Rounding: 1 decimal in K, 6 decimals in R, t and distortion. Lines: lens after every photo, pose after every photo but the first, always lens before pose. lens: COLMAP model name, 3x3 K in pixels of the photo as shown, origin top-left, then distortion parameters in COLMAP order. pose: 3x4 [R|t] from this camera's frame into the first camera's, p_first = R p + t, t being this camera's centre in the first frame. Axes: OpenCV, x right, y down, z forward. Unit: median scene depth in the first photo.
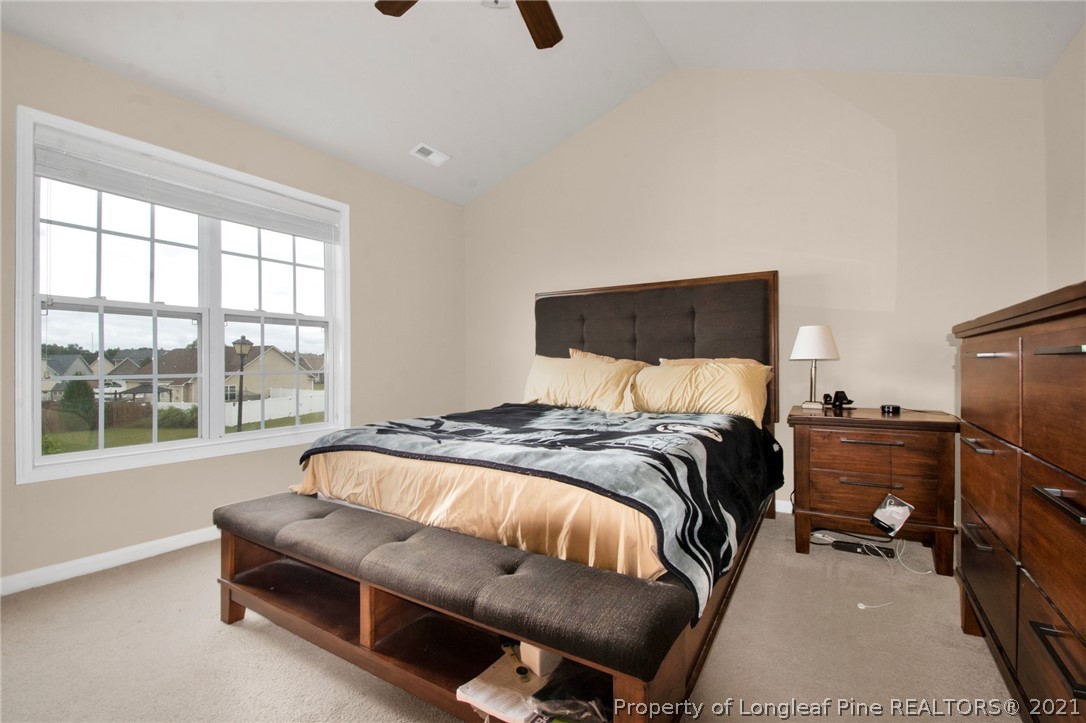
lens RADIAL K [[507.1, 0, 542.8], [0, 507.1, 362.6], [0, 0, 1]] dist [-0.003137, -0.004082]
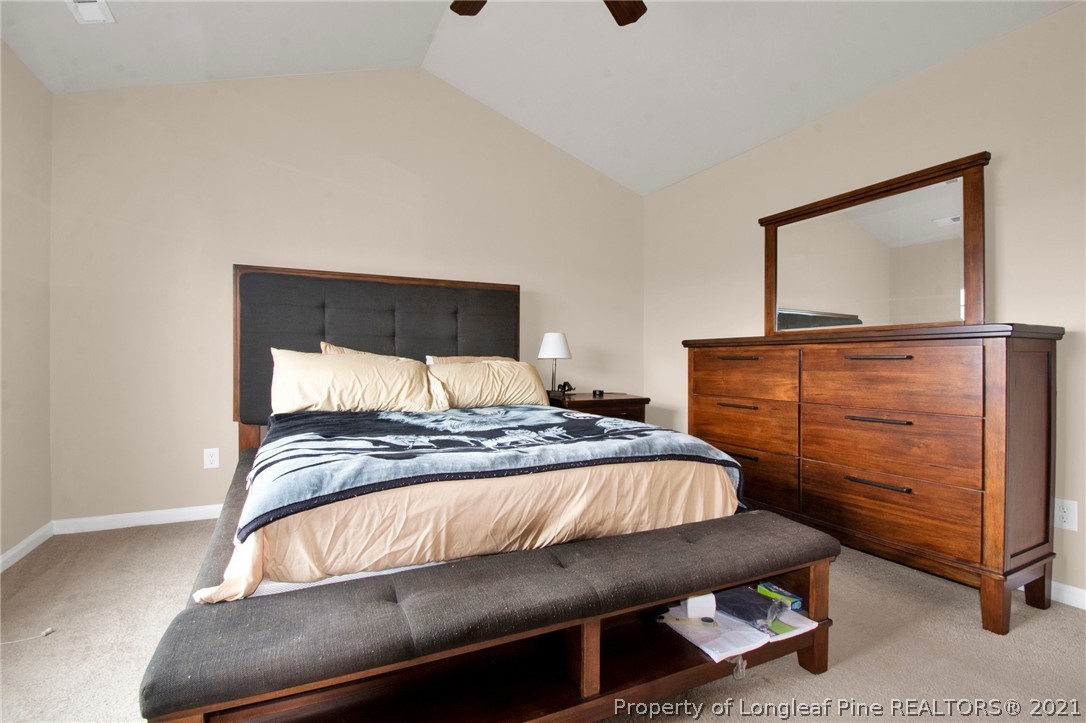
lens RADIAL K [[507.1, 0, 550.7], [0, 507.1, 356.7], [0, 0, 1]] dist [-0.003137, -0.004082]
pose [[0.517052, 0.010713, 0.855887, -0.621300], [-0.006173, 0.999942, -0.008787, 0.001381], [-0.855932, -0.000740, 0.517089, 0.346430]]
